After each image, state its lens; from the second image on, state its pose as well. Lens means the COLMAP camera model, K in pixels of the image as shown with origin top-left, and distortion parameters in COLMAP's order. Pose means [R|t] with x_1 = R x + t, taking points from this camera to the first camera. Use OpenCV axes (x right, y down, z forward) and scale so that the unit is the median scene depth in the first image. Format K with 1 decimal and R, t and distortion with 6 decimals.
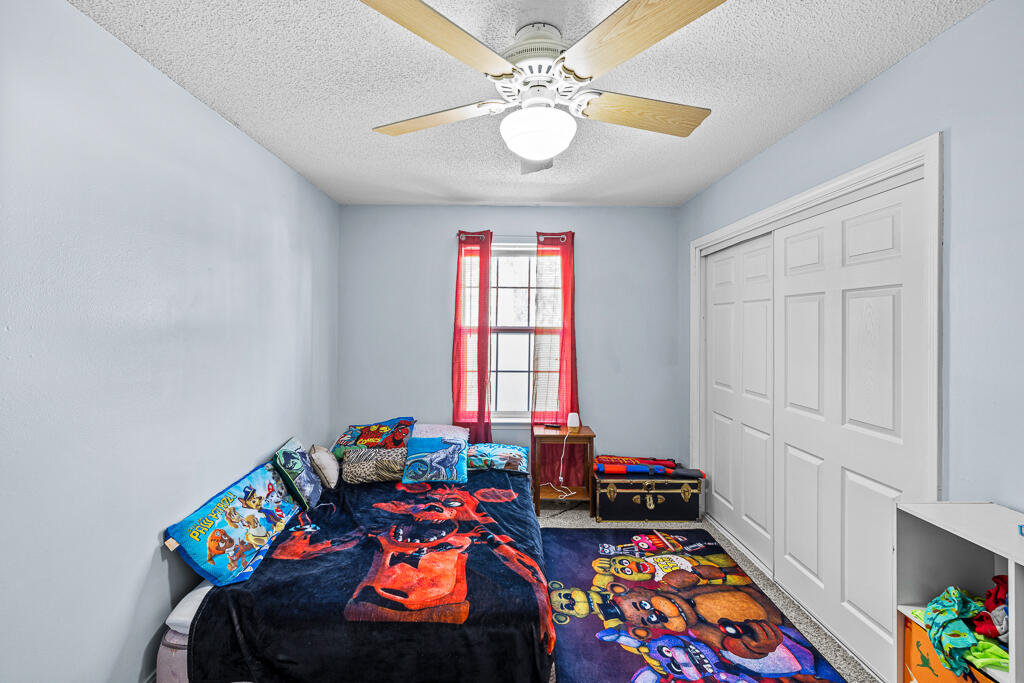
lens RADIAL K [[442.4, 0, 509.9], [0, 442.4, 324.6], [0, 0, 1]] dist [0.000727, 0.000072]
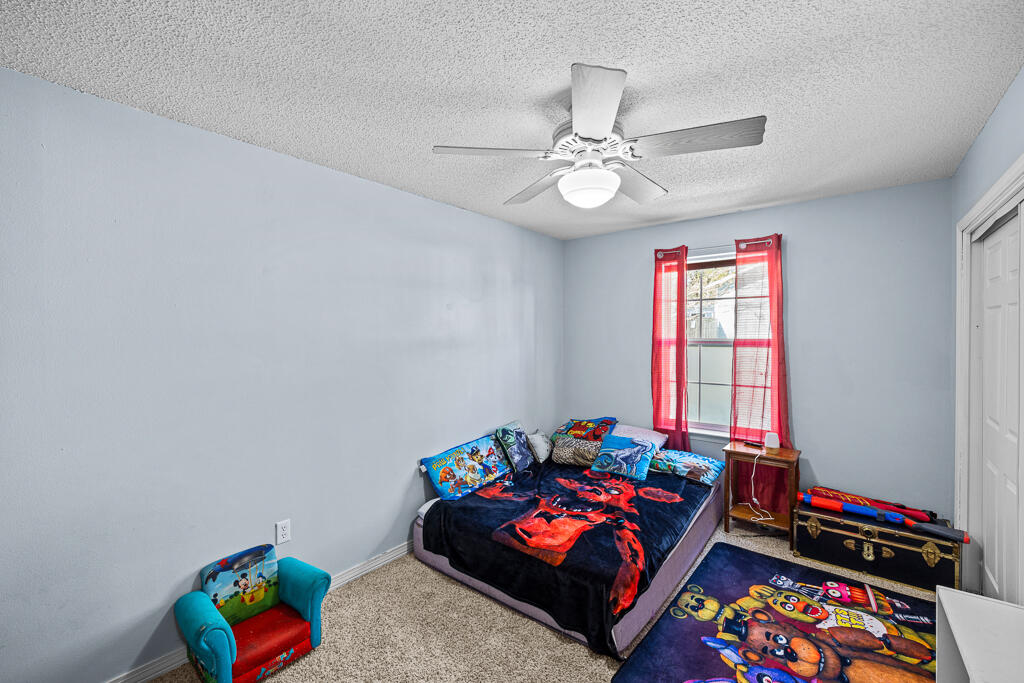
lens RADIAL K [[432.1, 0, 512.0], [0, 432.1, 341.5], [0, 0, 1]] dist [0.001007, 0.000293]
pose [[0.772061, 0.000760, -0.635548, 0.344848], [0.011272, 0.999826, 0.014889, -0.011032], [0.635449, -0.018659, 0.771917, -0.040375]]
